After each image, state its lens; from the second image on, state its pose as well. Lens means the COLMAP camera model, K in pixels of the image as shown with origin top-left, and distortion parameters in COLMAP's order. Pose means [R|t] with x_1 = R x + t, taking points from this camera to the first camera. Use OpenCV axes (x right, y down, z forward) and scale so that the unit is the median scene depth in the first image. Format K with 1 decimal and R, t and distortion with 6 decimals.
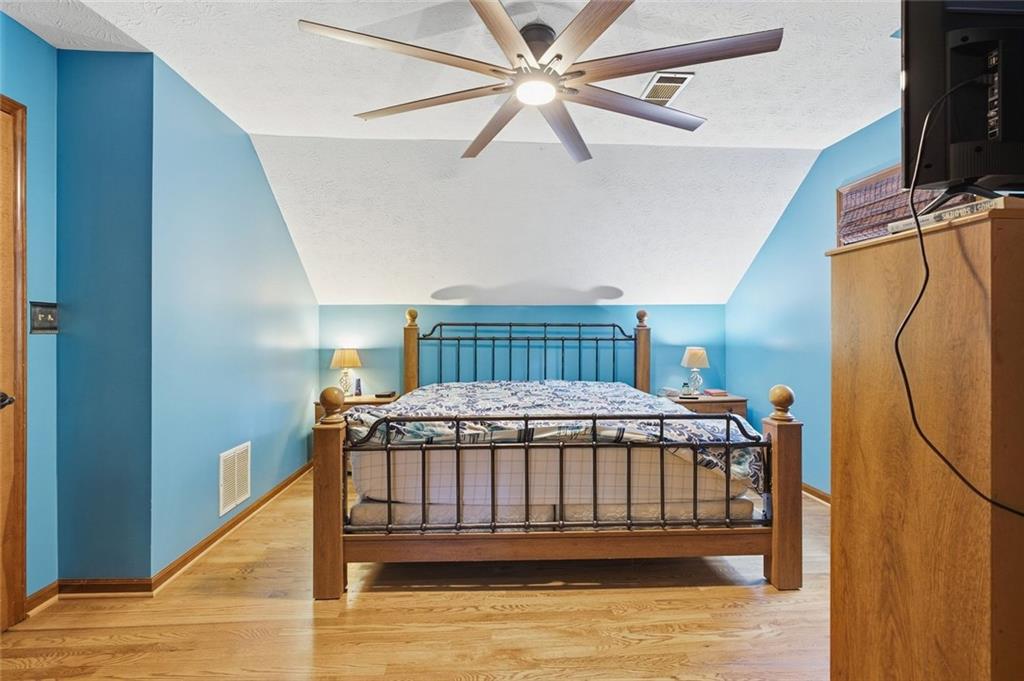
lens RADIAL K [[474.1, 0, 511.5], [0, 474.1, 334.9], [0, 0, 1]] dist [-0.001336, -0.000026]
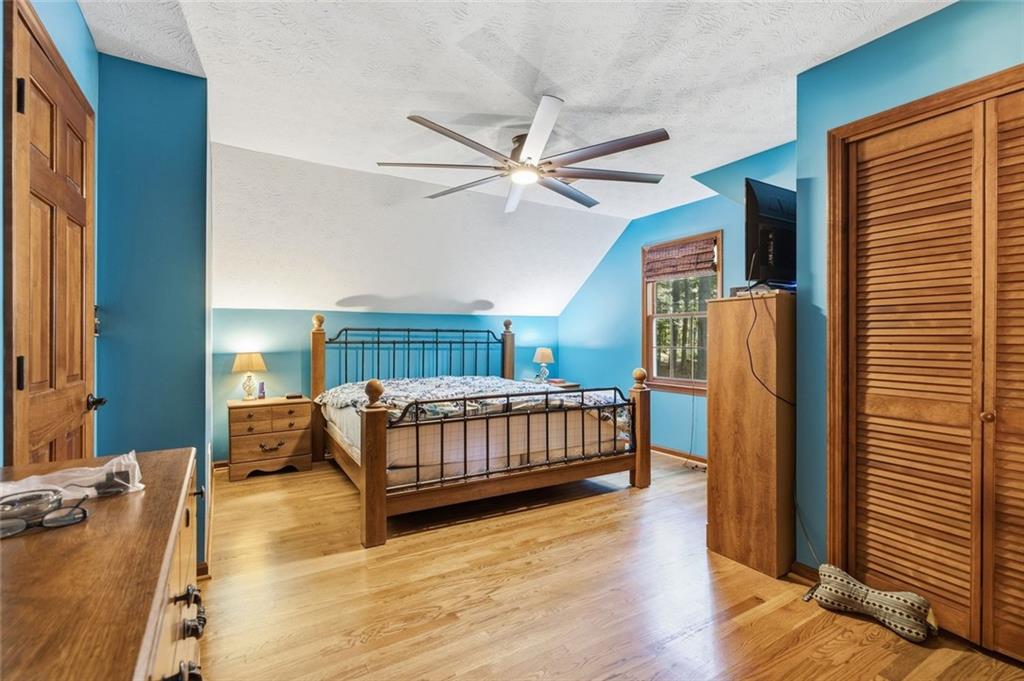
lens RADIAL K [[474.1, 0, 511.3], [0, 474.1, 339.0], [0, 0, 1]] dist [-0.001336, -0.000026]
pose [[0.882345, 0.000083, 0.470603, -0.635290], [0.000749, 0.999998, -0.001581, 0.004184], [-0.470603, 0.001747, 0.882344, -0.280713]]
